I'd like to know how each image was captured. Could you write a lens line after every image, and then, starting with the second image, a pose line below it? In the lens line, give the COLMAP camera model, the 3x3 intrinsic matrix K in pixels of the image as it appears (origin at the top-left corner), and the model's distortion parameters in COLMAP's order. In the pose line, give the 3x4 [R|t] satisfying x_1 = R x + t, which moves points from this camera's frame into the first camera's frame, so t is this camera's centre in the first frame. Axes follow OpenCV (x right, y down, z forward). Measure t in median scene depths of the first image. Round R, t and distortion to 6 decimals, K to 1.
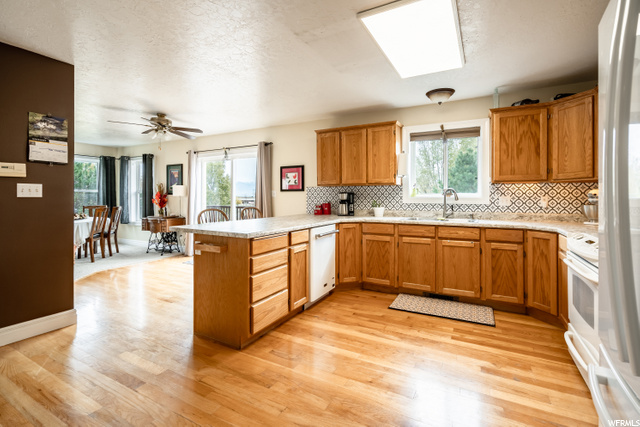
lens RADIAL K [[297.3, 0, 312.3], [0, 297.3, 193.7], [0, 0, 1]] dist [-0.000401, 0.000214]
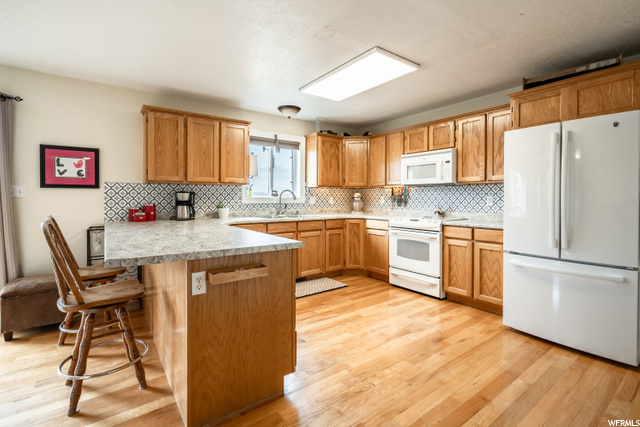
lens RADIAL K [[302.5, 0, 319.9], [0, 302.5, 195.5], [0, 0, 1]] dist [0.002150, 0.000642]
pose [[0.418109, 0.006704, 0.908372, -0.542645], [-0.010109, 0.999945, -0.002727, 0.005300], [-0.908341, -0.008042, 0.418154, 0.347127]]
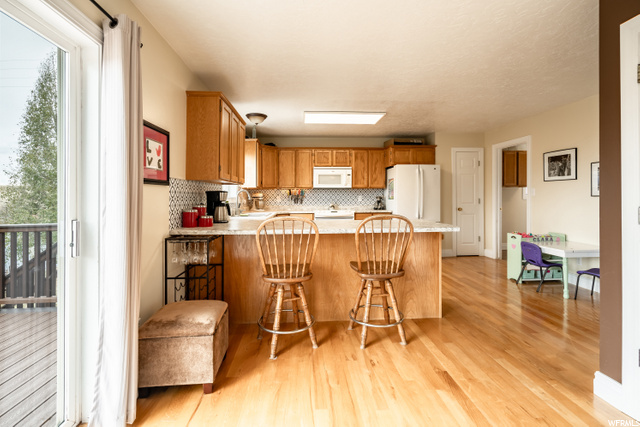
lens RADIAL K [[302.5, 0, 319.9], [0, 302.5, 195.5], [0, 0, 1]] dist [0.002150, 0.000642]
pose [[-0.546660, 0.008992, 0.837306, -0.727989], [-0.000755, 0.999937, -0.011232, 0.016544], [-0.837354, -0.006773, -0.546619, 1.336700]]
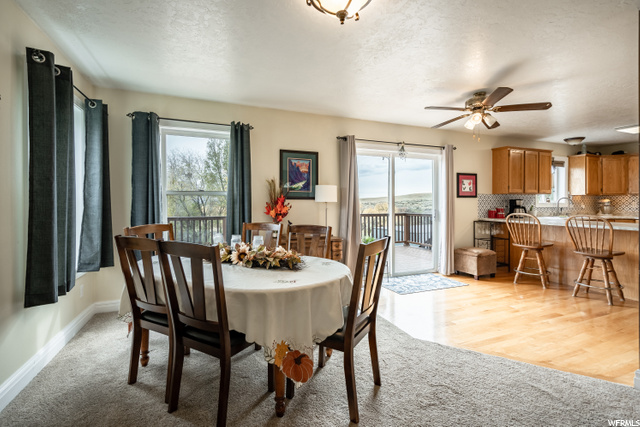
lens RADIAL K [[302.5, 0, 319.9], [0, 302.5, 195.5], [0, 0, 1]] dist [0.002150, 0.000642]
pose [[0.607402, 0.015846, 0.794236, -1.578784], [-0.008459, 0.999873, -0.013480, 0.004181], [-0.794349, 0.001469, 0.607459, 0.984349]]
